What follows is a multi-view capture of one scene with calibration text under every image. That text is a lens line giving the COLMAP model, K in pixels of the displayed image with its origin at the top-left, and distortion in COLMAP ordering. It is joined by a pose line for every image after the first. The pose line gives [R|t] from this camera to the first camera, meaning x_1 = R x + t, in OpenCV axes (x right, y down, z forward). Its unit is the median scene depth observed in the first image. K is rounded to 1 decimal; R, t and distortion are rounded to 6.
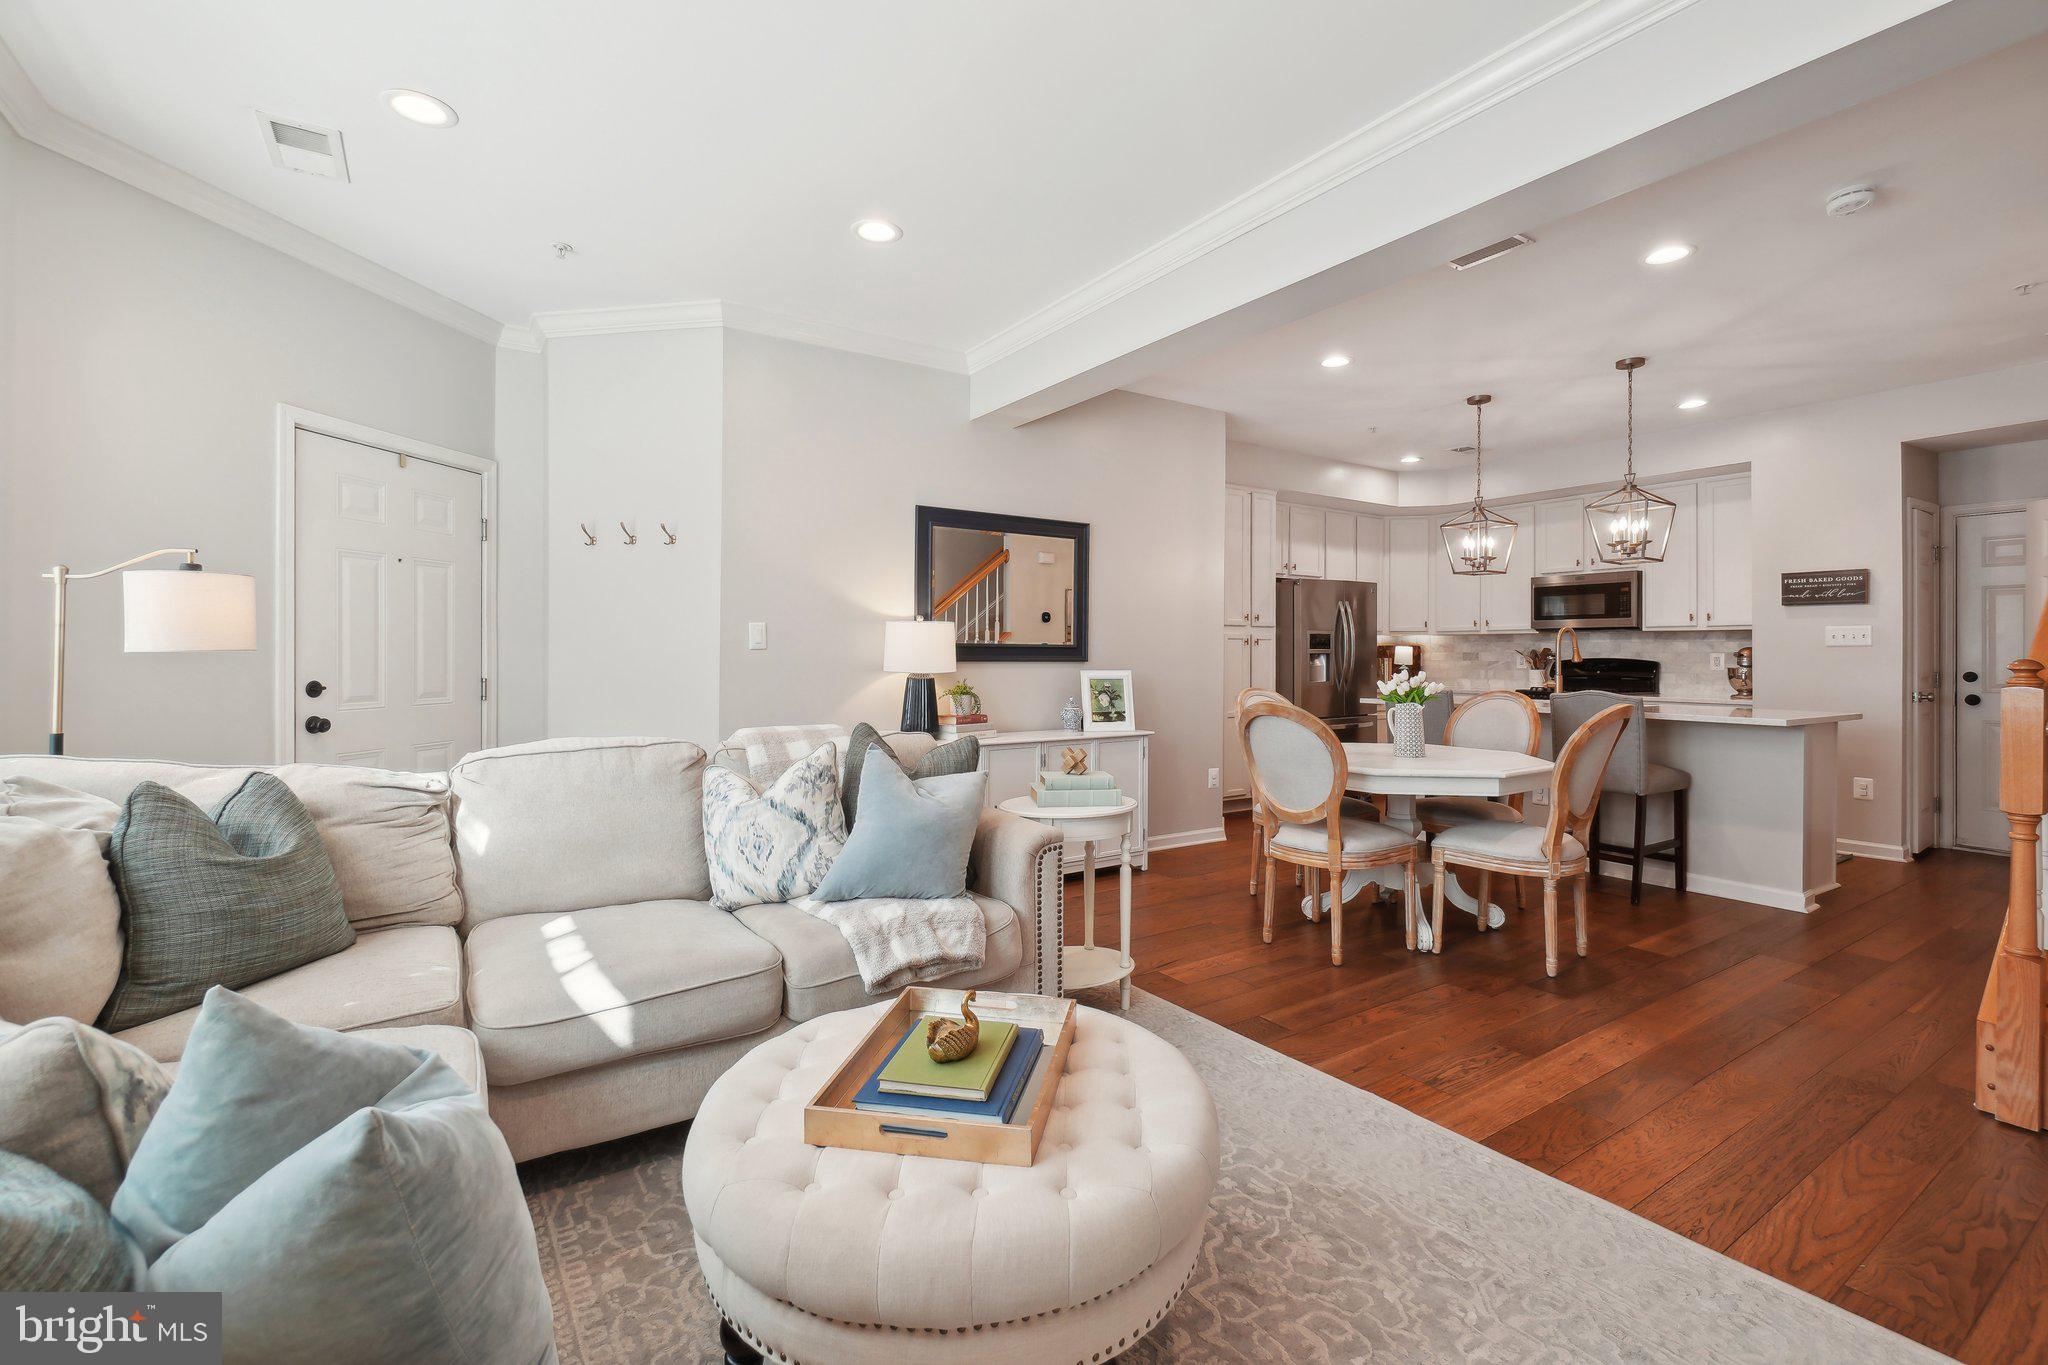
lens RADIAL K [[907.7, 0, 1025.4], [0, 907.7, 653.0], [0, 0, 1]] dist [-0.000987, 0.000028]
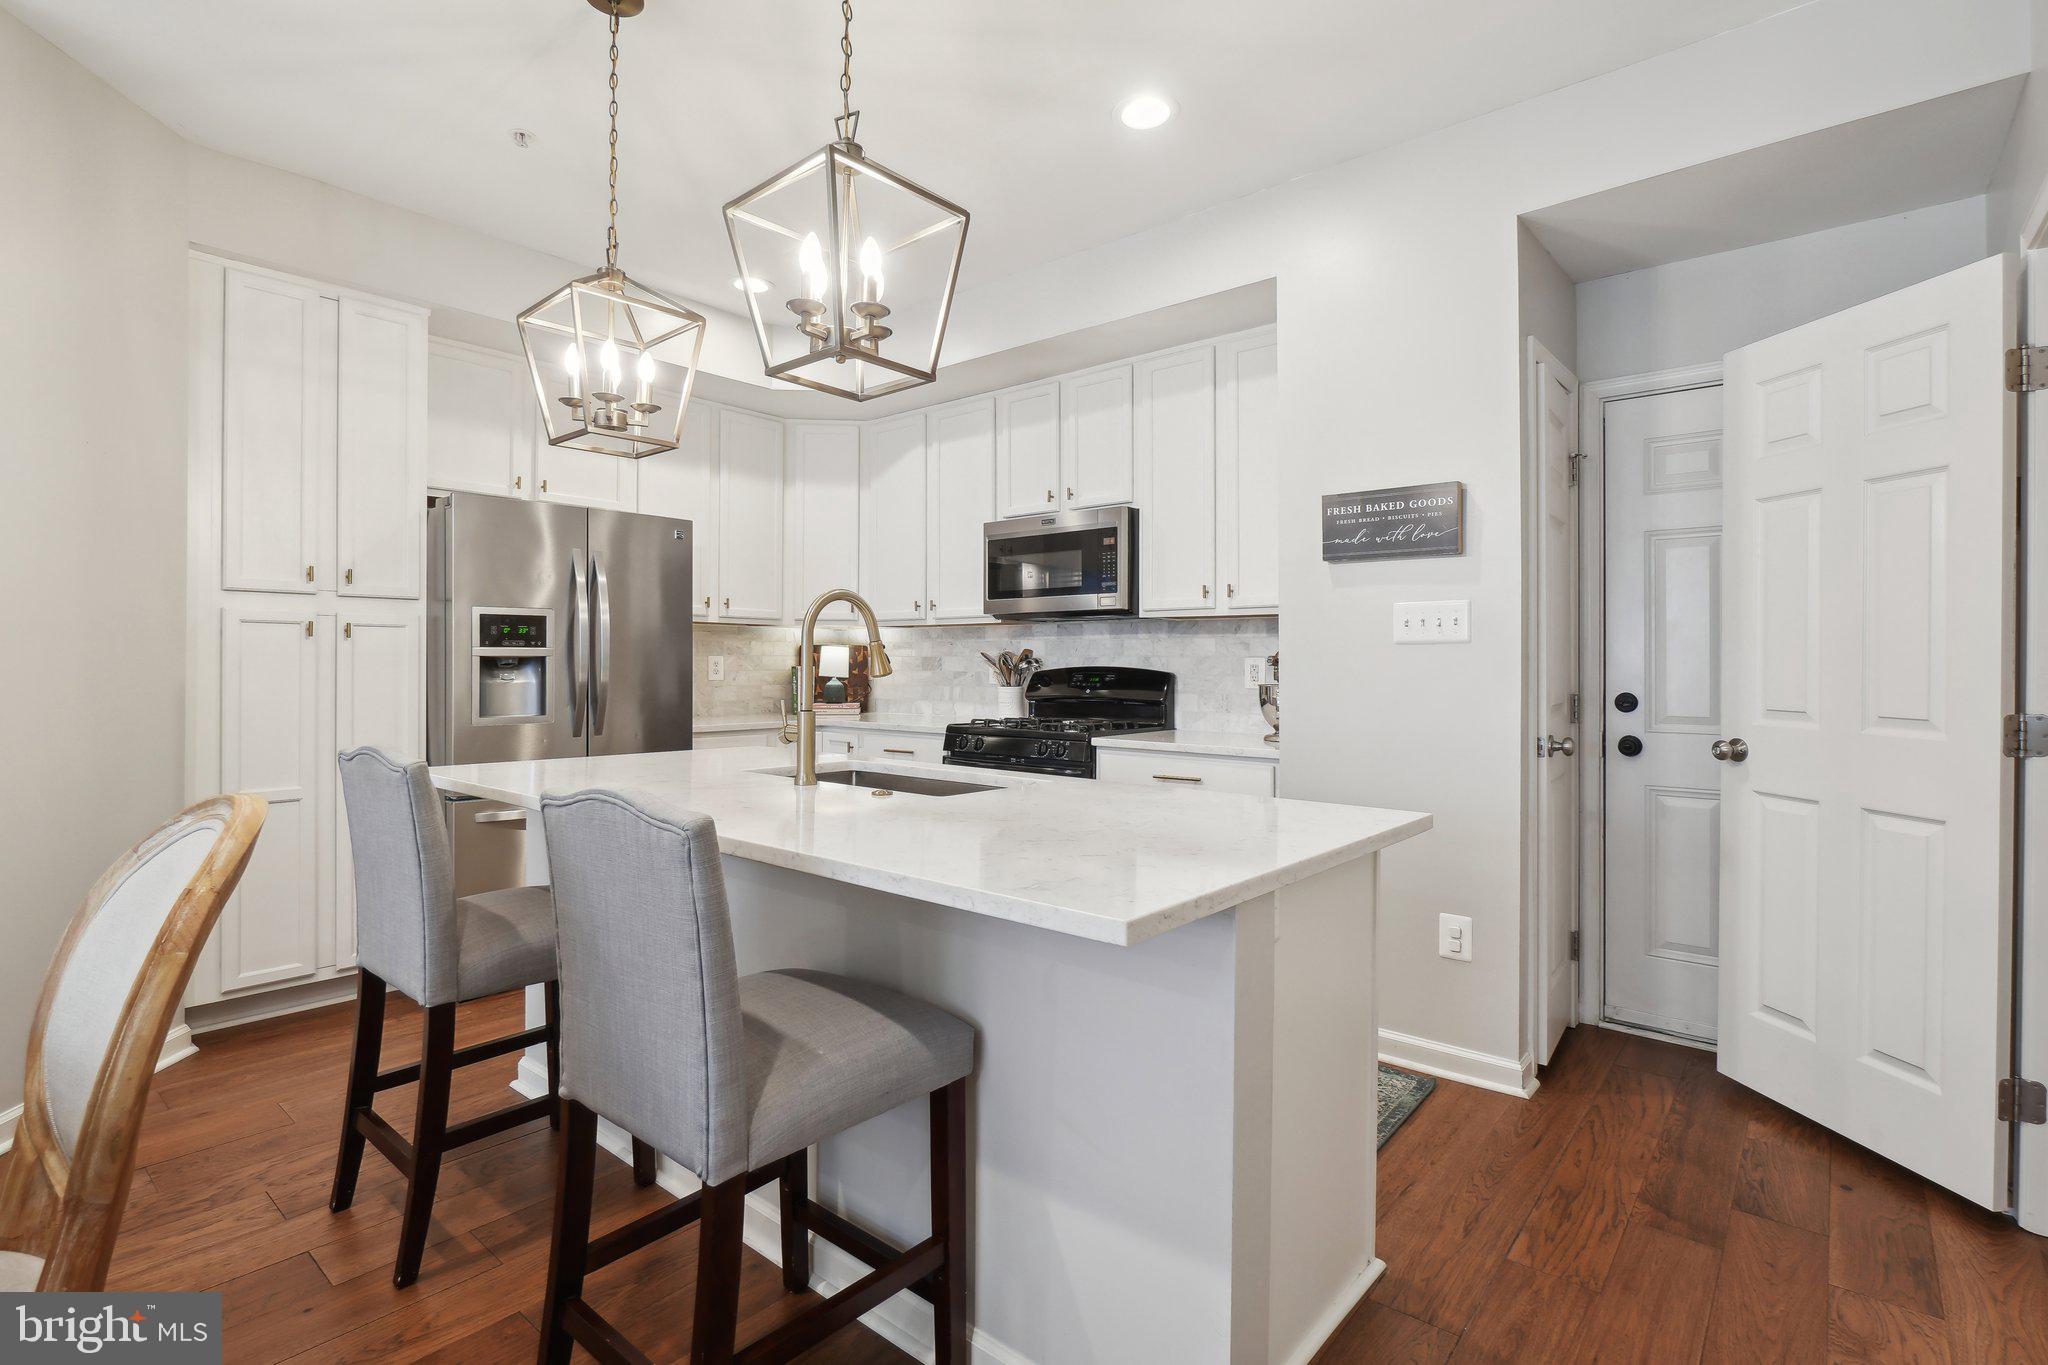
lens RADIAL K [[981.9, 0, 1014.6], [0, 981.9, 654.1], [0, 0, 1]] dist [-0.002260, -0.000392]
pose [[0.959658, 0.002981, 0.281154, 0.473381], [-0.001294, 0.999980, -0.006187, 0.002005], [-0.281167, 0.005574, 0.959643, 0.483898]]
